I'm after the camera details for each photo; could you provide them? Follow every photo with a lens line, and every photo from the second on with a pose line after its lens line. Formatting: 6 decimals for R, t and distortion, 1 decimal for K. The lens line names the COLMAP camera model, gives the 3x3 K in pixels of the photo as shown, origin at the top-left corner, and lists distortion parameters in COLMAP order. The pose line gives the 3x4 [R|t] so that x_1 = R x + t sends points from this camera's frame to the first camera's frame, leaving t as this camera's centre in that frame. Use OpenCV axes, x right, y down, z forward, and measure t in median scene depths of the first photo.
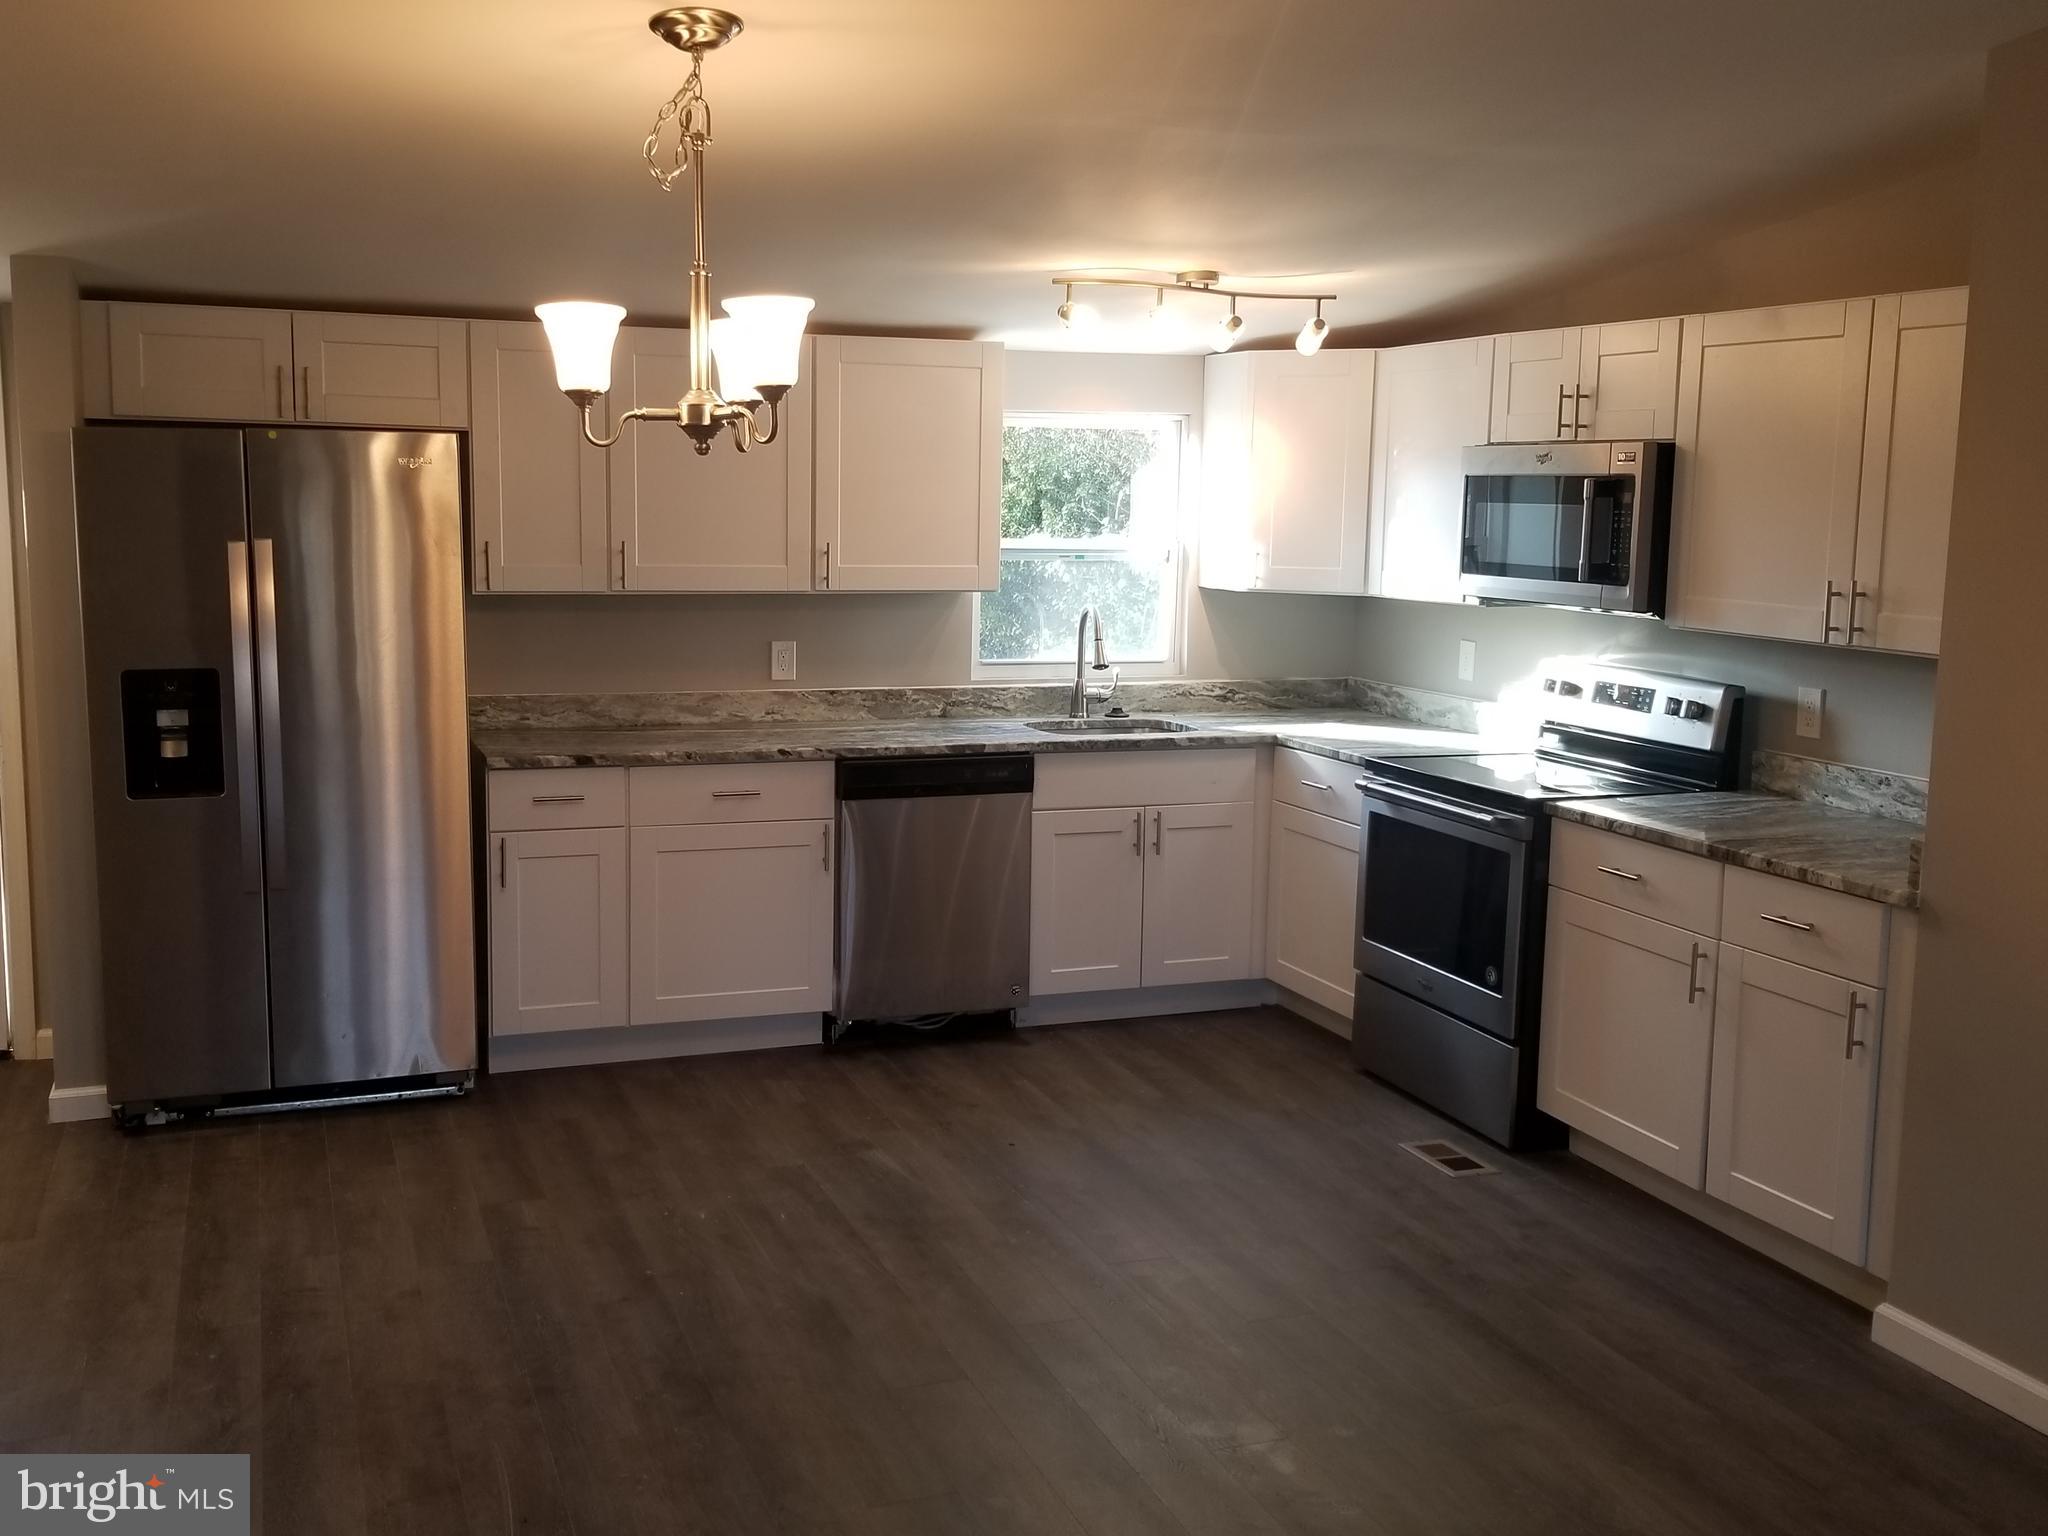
lens RADIAL K [[1941.5, 0, 977.4], [0, 1941.5, 776.5], [0, 0, 1]] dist [0.113927, -0.182231]
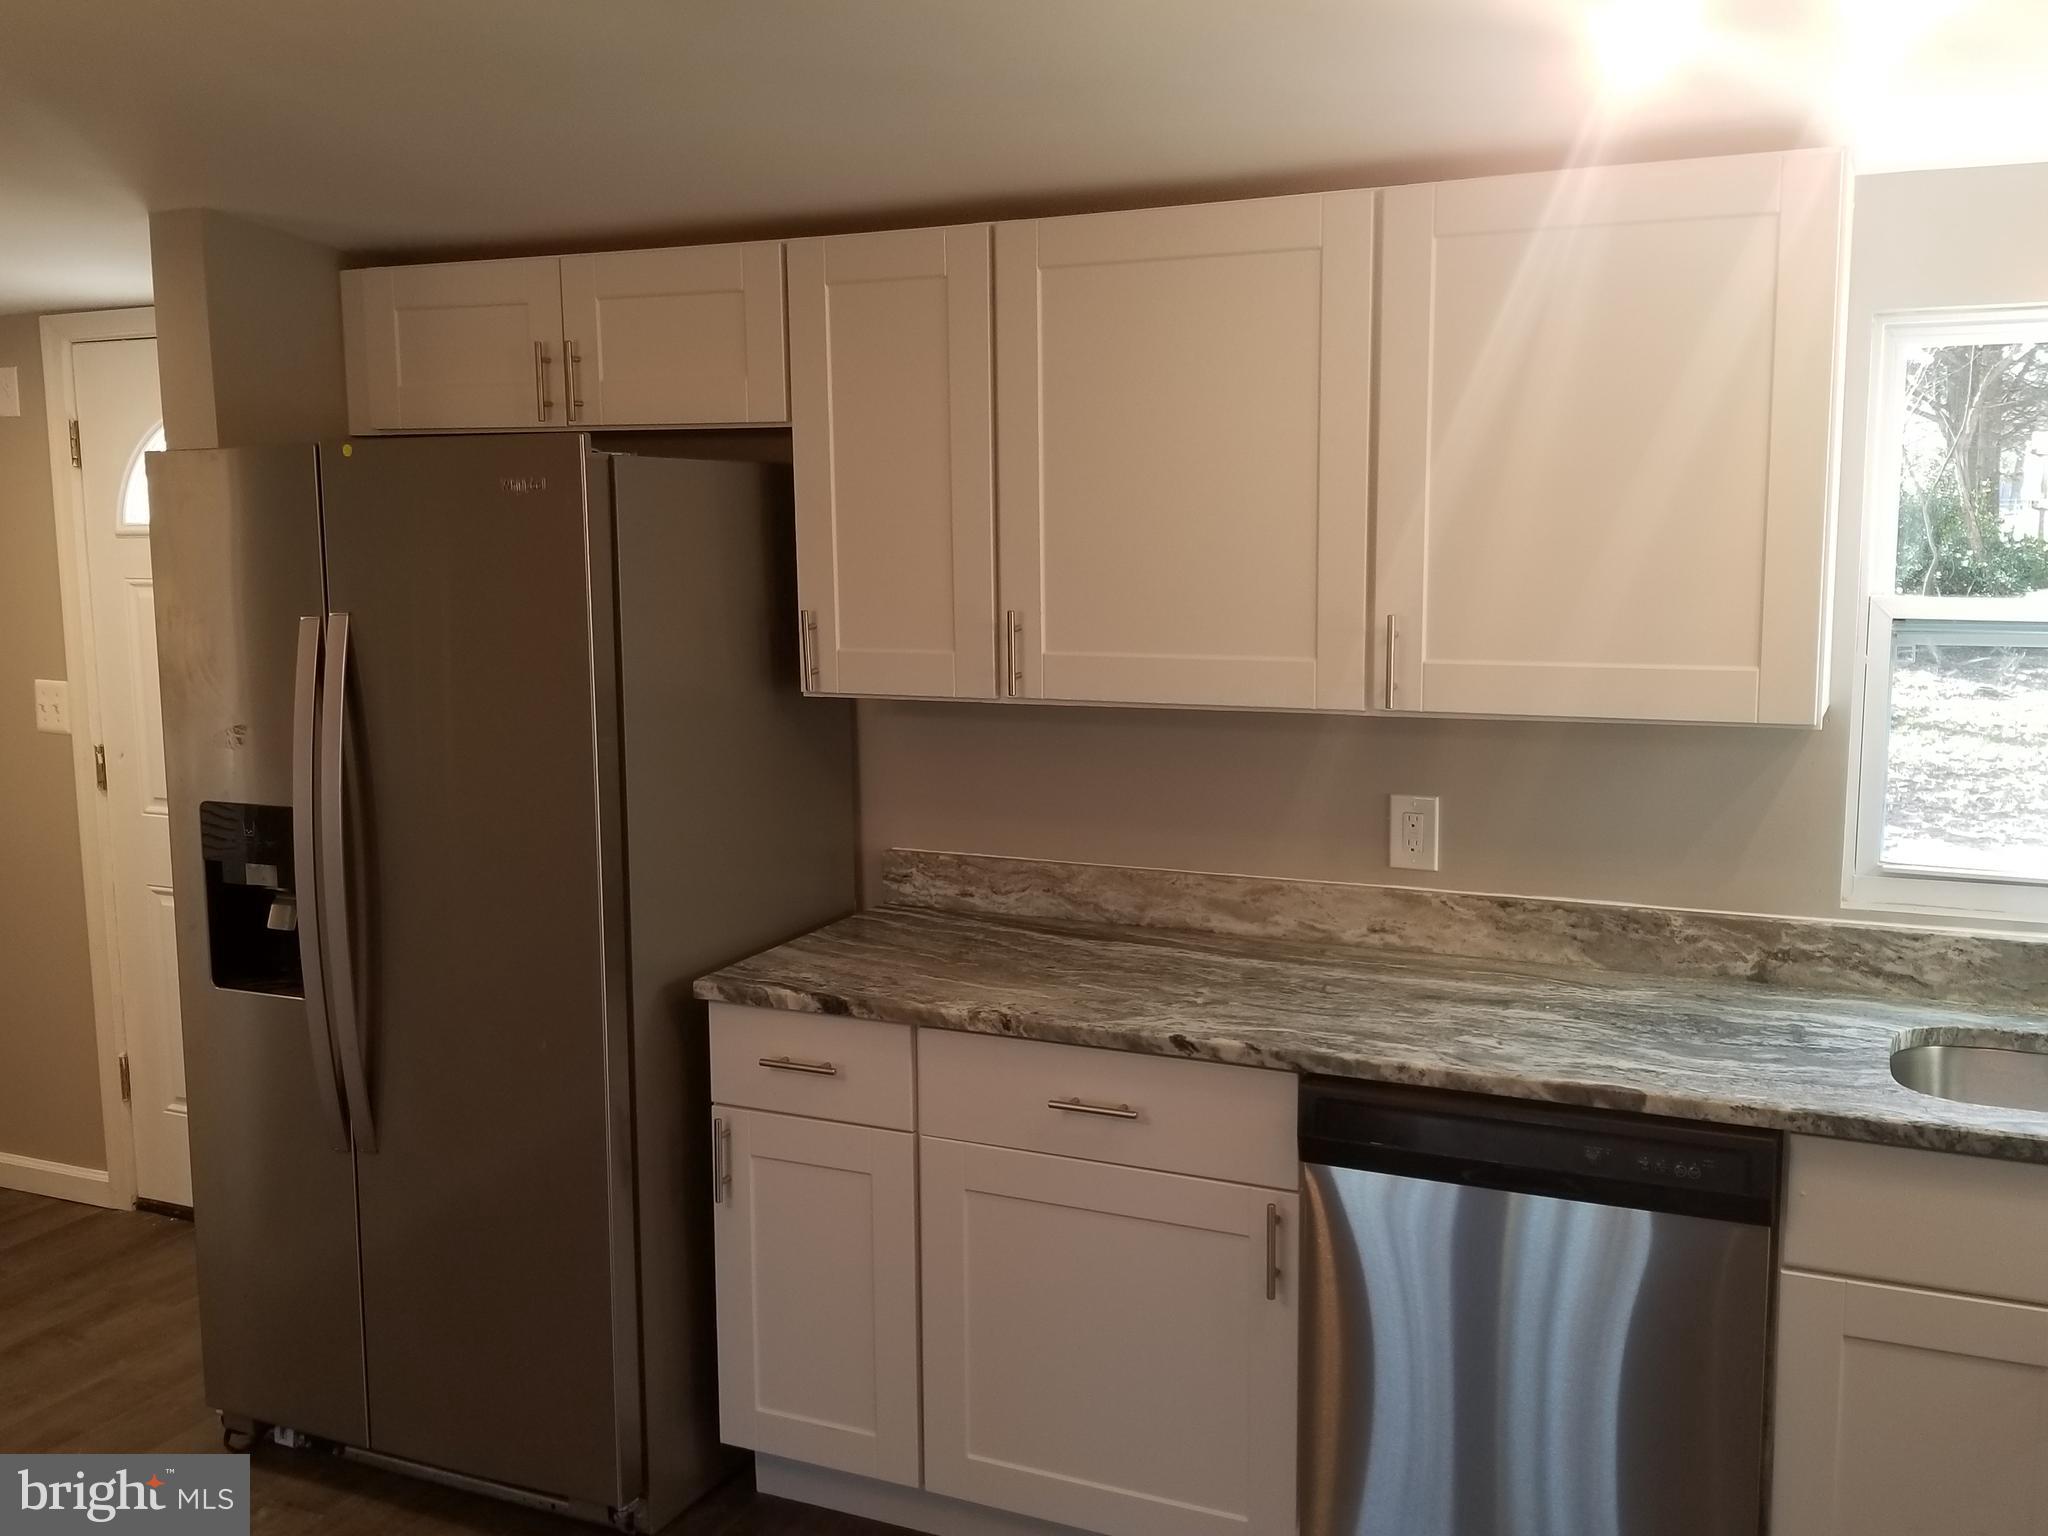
lens RADIAL K [[1982.8, 0, 966.2], [0, 1982.8, 760.1], [0, 0, 1]] dist [0.125985, -0.281131]
pose [[0.694309, 0.074097, -0.715852, 0.209128], [-0.078842, 0.996530, 0.026680, -0.088866], [0.715345, 0.037915, 0.697742, 0.576227]]
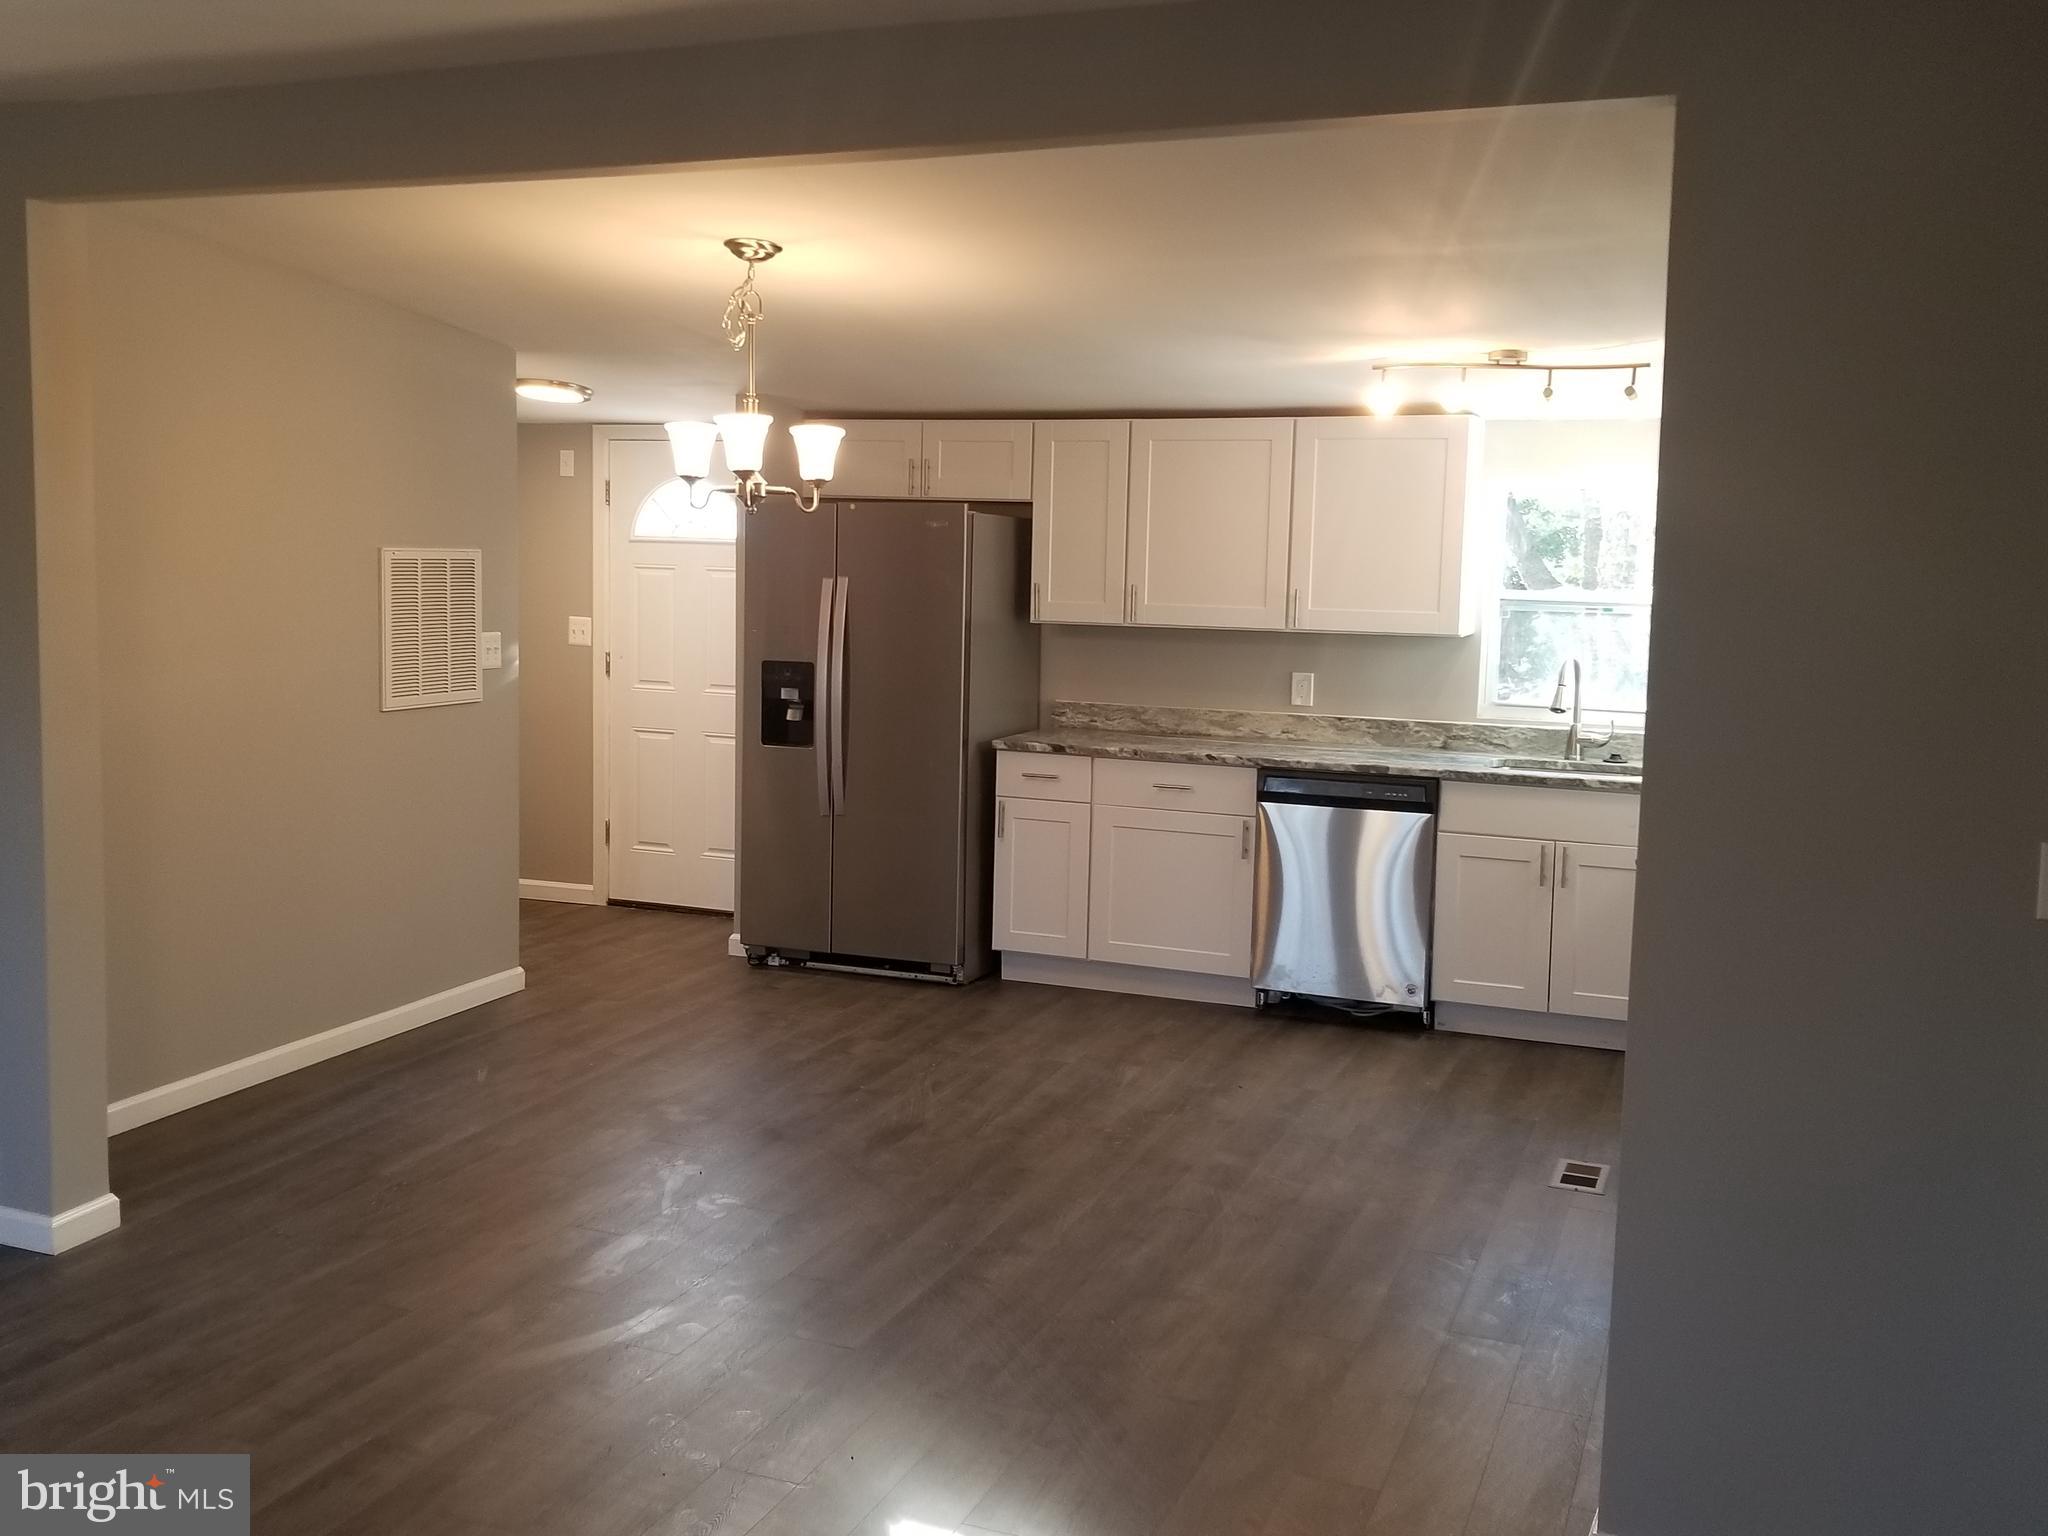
lens RADIAL K [[1982.8, 0, 966.2], [0, 1982.8, 760.1], [0, 0, 1]] dist [0.125985, -0.281131]
pose [[0.741362, 0.077319, -0.666637, 0.592221], [-0.106230, 0.994338, -0.002811, 0.008823], [0.662644, 0.072901, 0.745378, -0.034216]]
